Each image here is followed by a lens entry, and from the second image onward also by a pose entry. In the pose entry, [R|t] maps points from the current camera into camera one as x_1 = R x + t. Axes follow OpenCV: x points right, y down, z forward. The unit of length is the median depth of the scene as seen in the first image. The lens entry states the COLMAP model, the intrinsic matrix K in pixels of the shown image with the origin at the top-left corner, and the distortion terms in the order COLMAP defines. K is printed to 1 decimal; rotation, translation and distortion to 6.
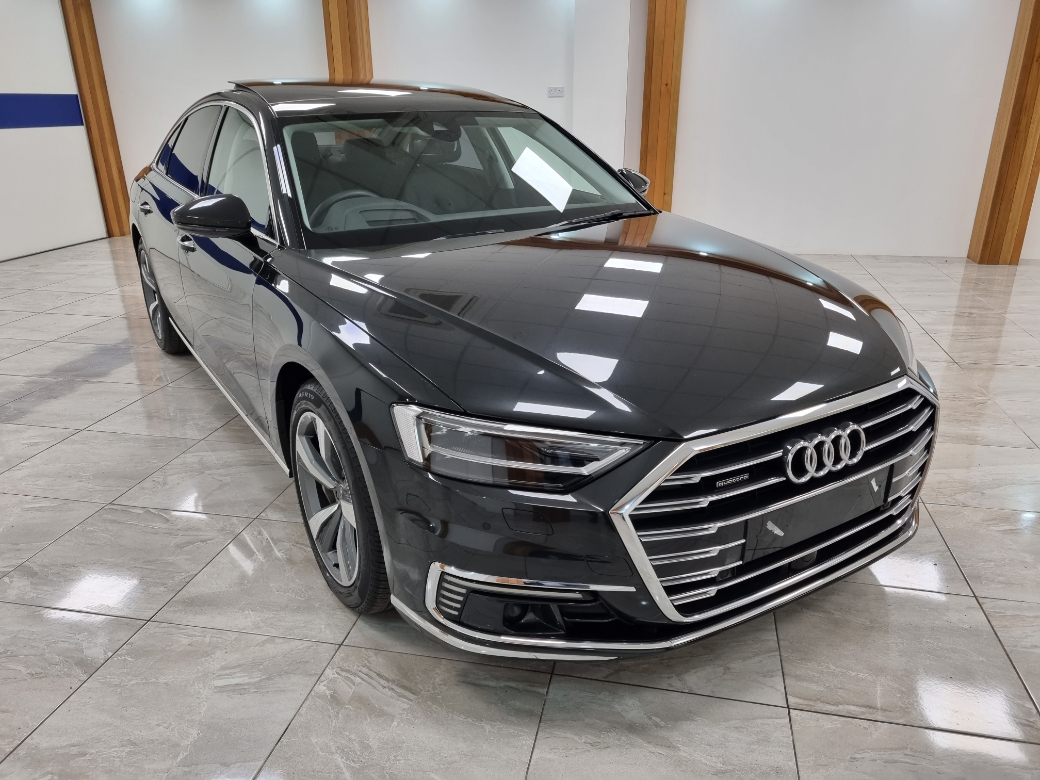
lens RADIAL K [[781.7, 0, 517.2], [0, 781.7, 400.1], [0, 0, 1]] dist [0.033212, 0.000262]
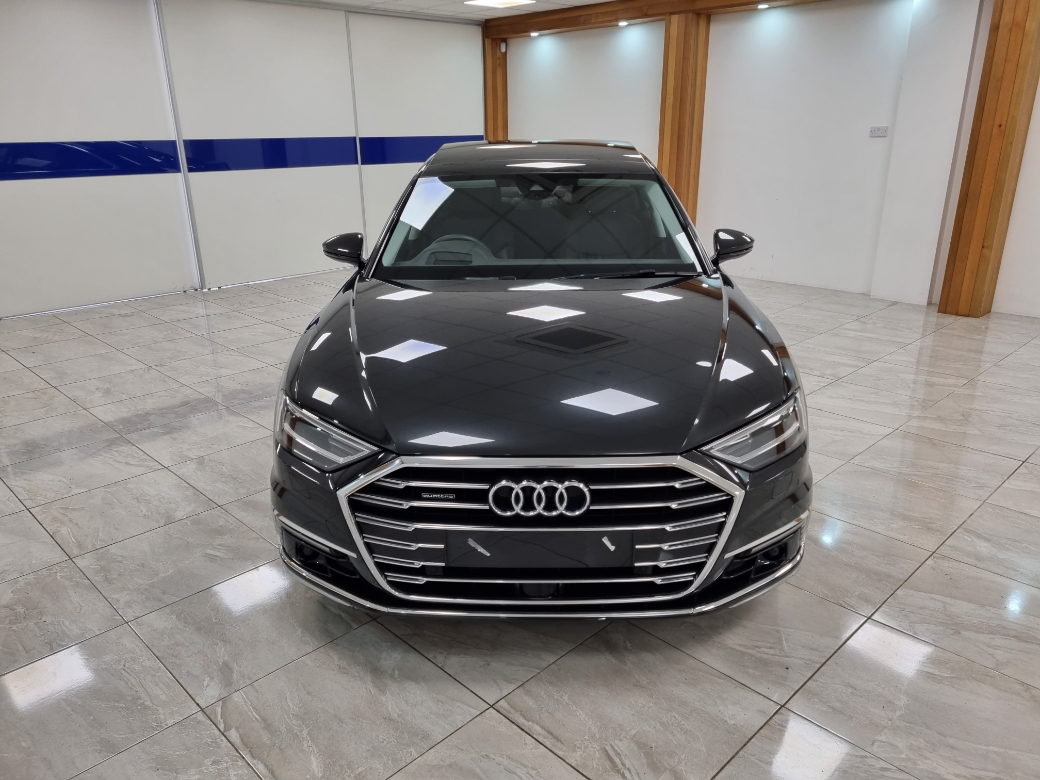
lens RADIAL K [[778.7, 0, 516.1], [0, 778.7, 387.5], [0, 0, 1]] dist [0.051552, -0.004563]
pose [[0.835138, 0.180032, -0.519743, 0.842236], [-0.197031, 0.980130, 0.022908, -0.102889], [0.513539, 0.083274, 0.854016, -0.019338]]
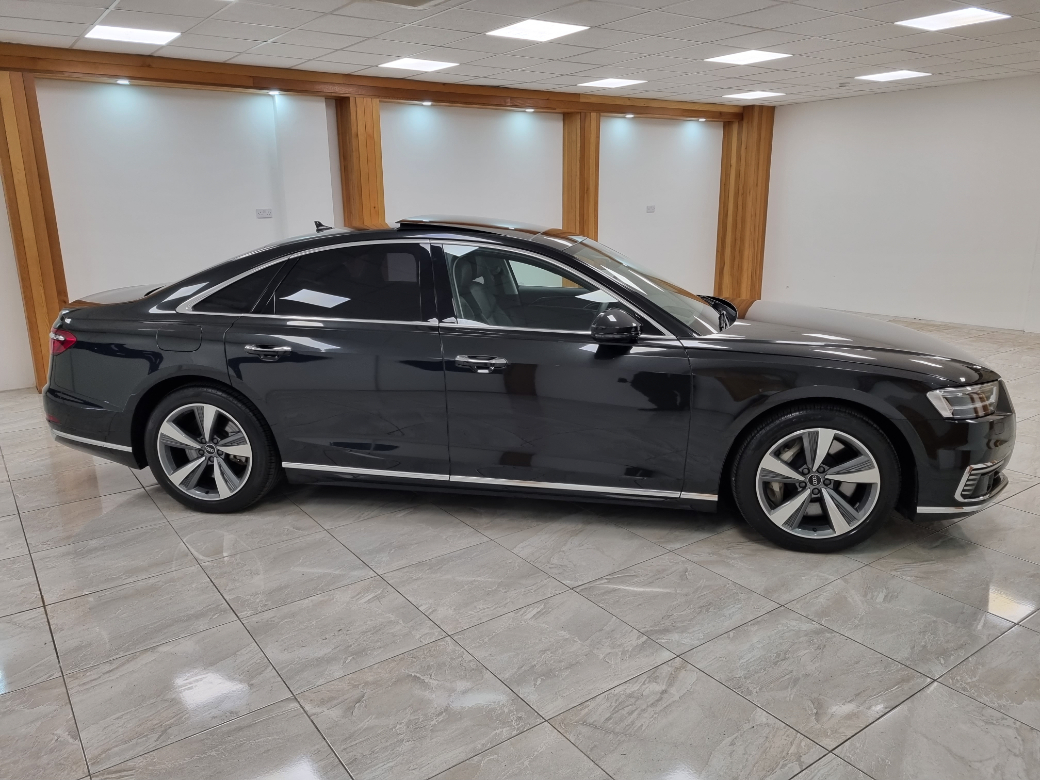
lens RADIAL K [[778.7, 0, 516.1], [0, 778.7, 387.5], [0, 0, 1]] dist [0.051552, -0.004563]
pose [[0.668799, -0.171180, 0.723468, -1.888555], [0.269518, 0.962758, -0.021353, -0.200604], [-0.692869, 0.209269, 0.690028, 0.333896]]
